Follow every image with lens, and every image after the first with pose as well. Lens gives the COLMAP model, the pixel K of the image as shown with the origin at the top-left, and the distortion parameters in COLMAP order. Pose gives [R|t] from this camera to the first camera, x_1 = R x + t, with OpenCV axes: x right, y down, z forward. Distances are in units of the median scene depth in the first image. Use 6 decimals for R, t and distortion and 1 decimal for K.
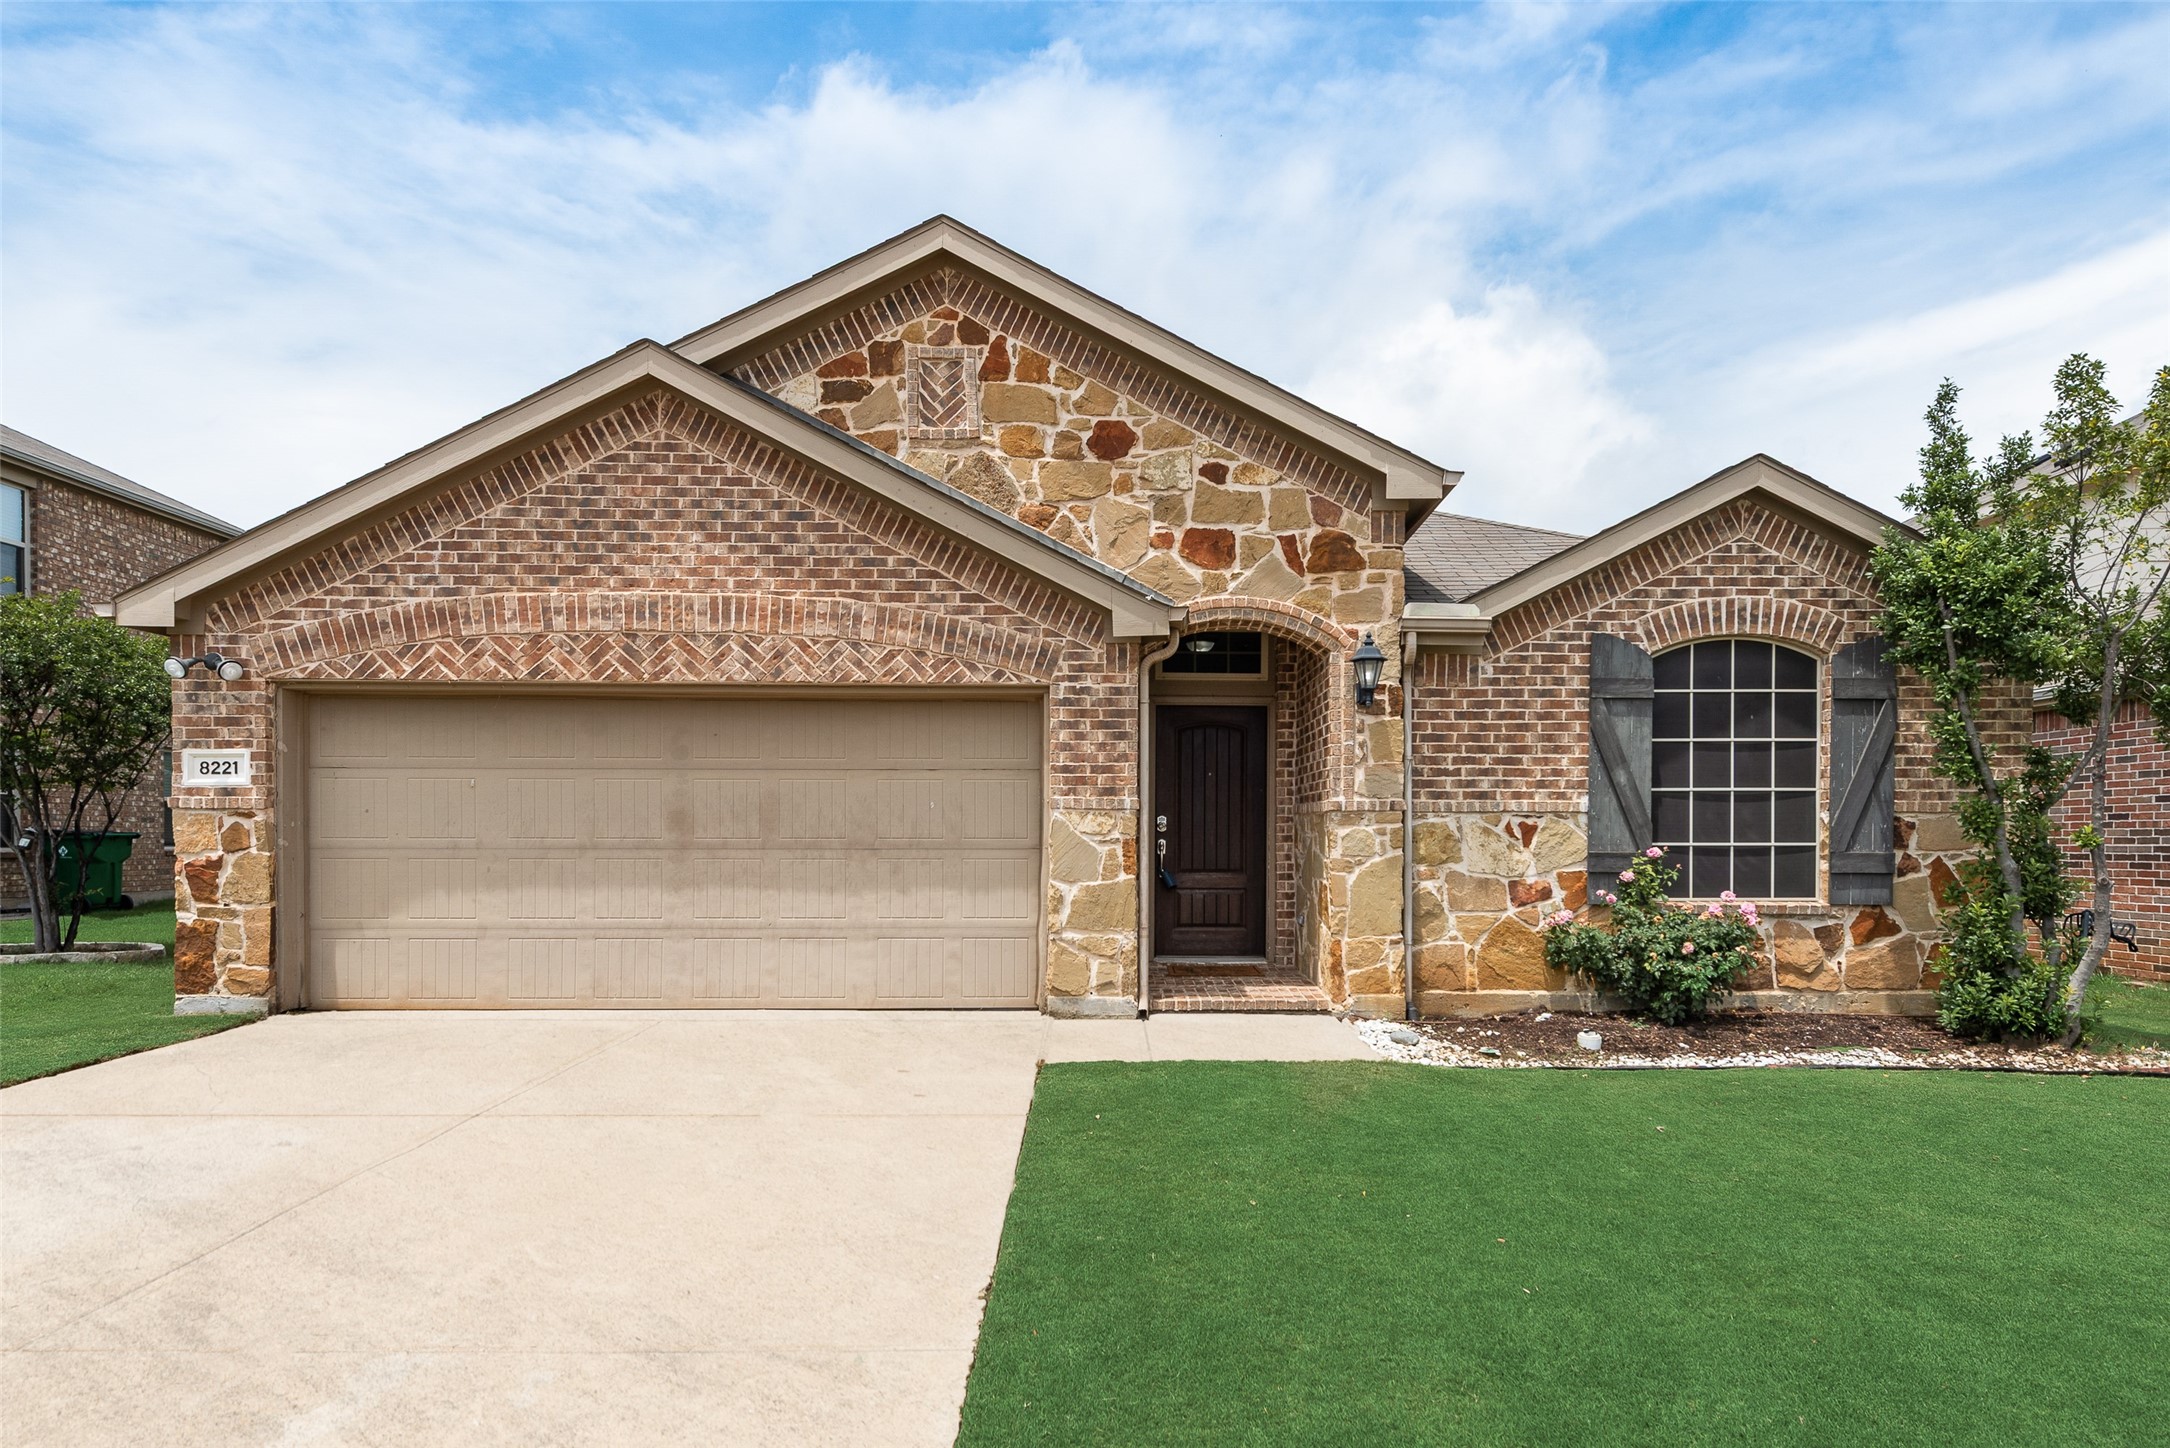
lens RADIAL K [[1175.2, 0, 1084.9], [0, 1175.2, 849.9], [0, 0, 1]] dist [0.002616, -0.000885]
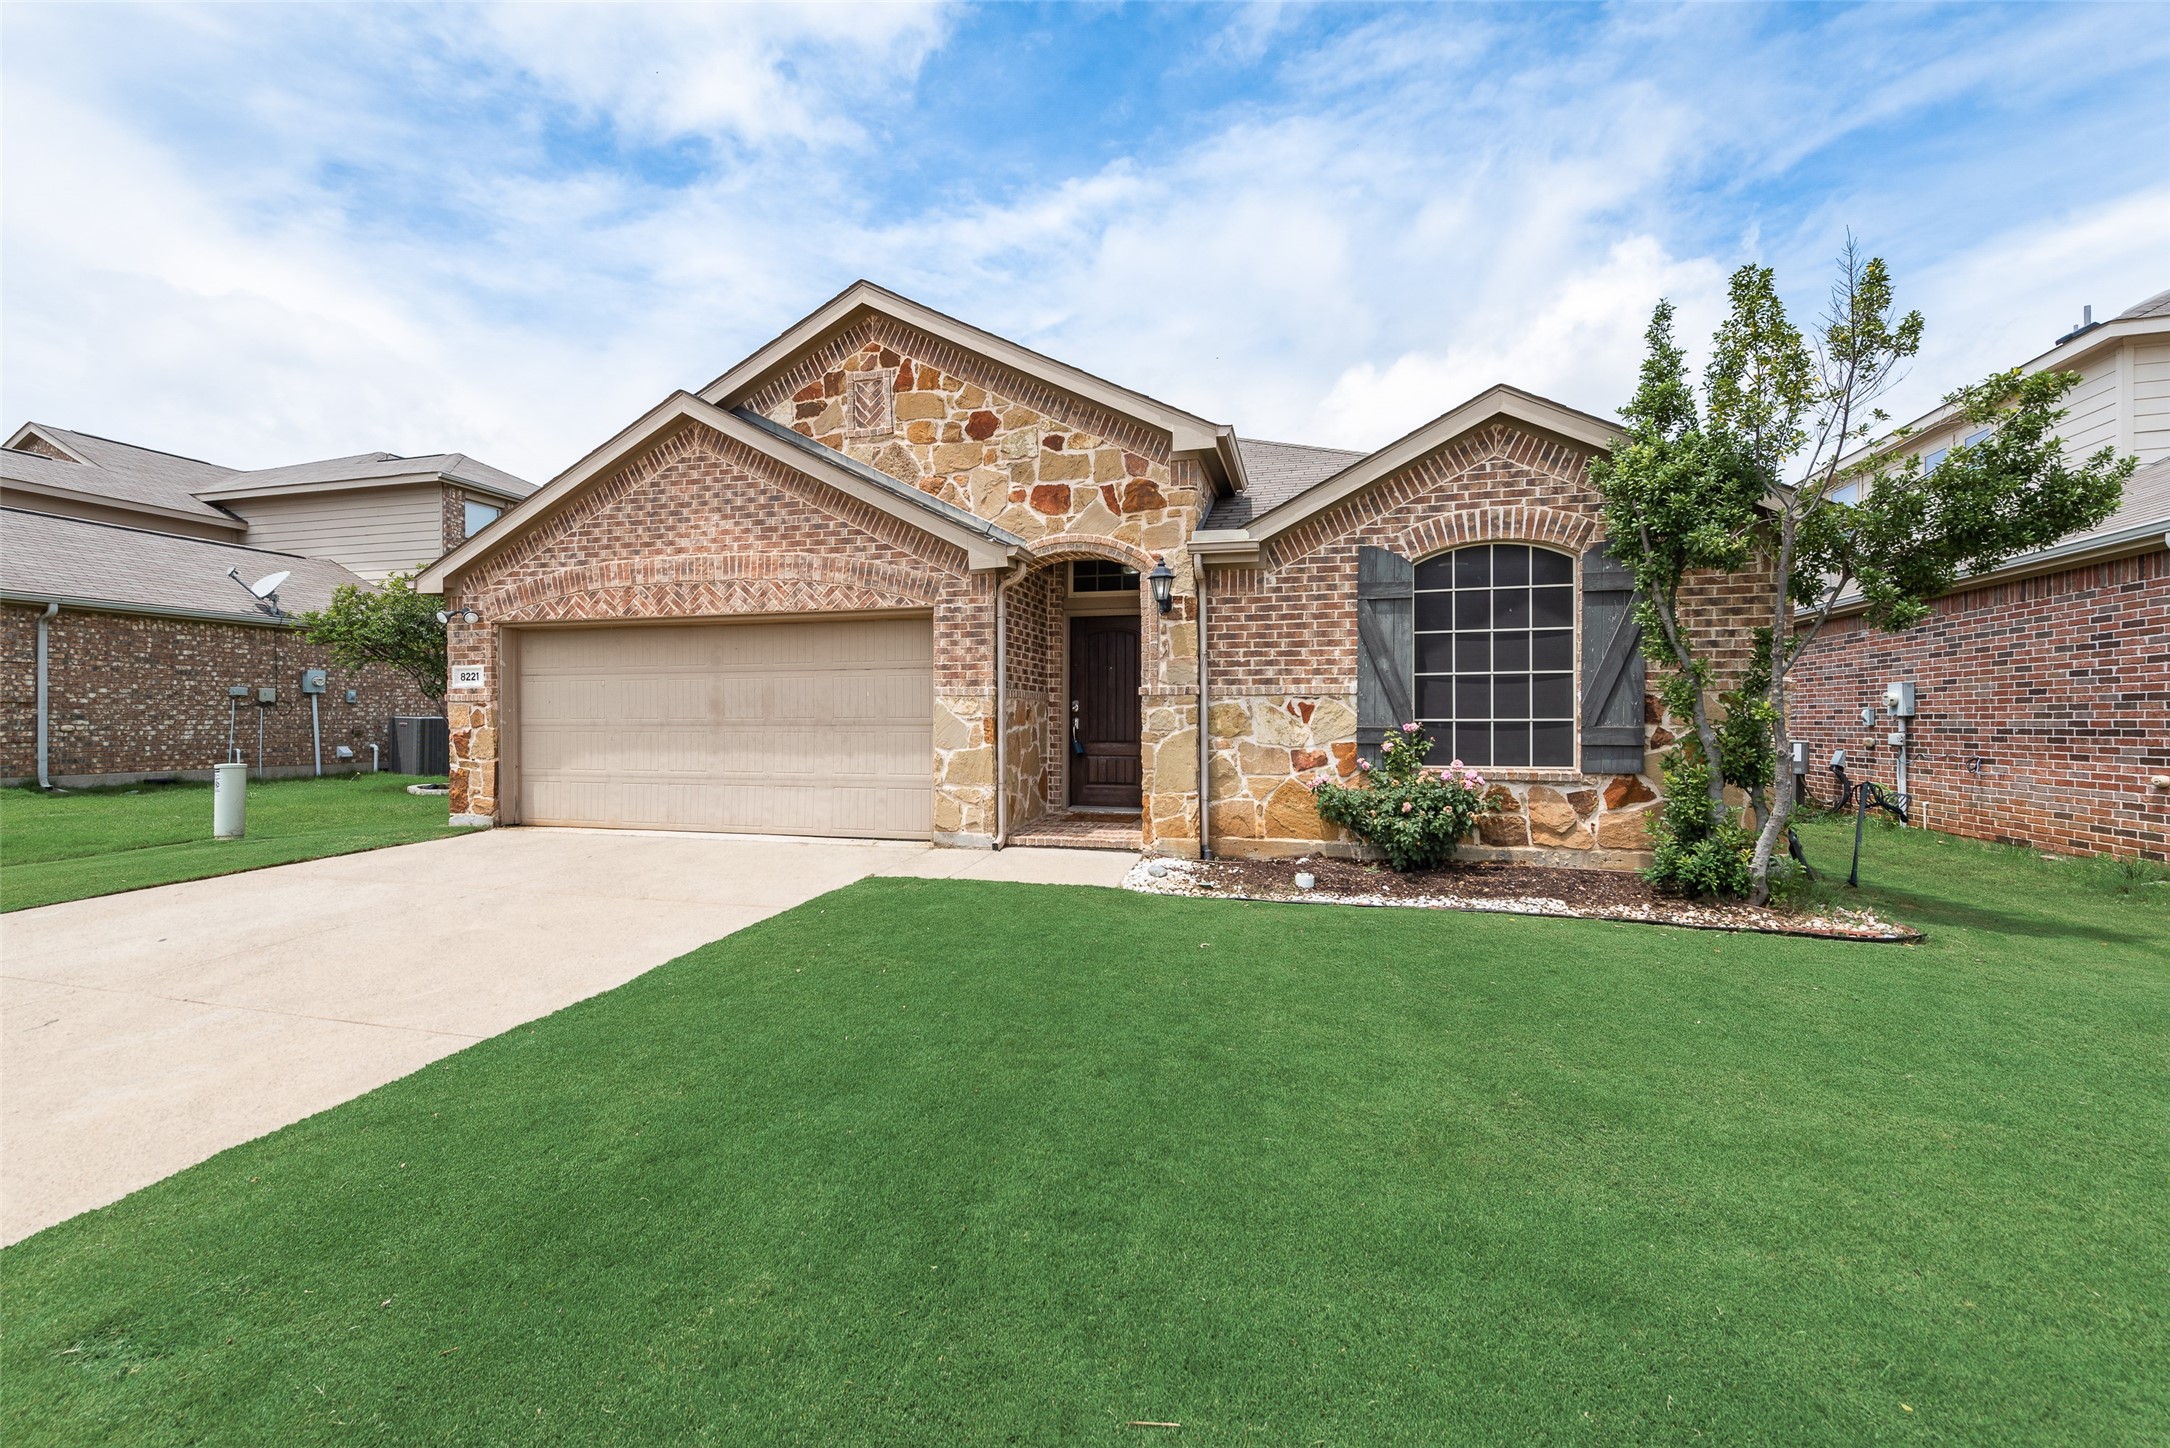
lens RADIAL K [[913.6, 0, 1085.0], [0, 913.6, 724.0], [0, 0, 1]] dist [0.000101, 0.000005]
pose [[0.958148, -0.002006, -0.286267, 0.439131], [0.000869, 0.999991, -0.004099, 0.002525], [0.286273, 0.003679, 0.958141, 0.018691]]
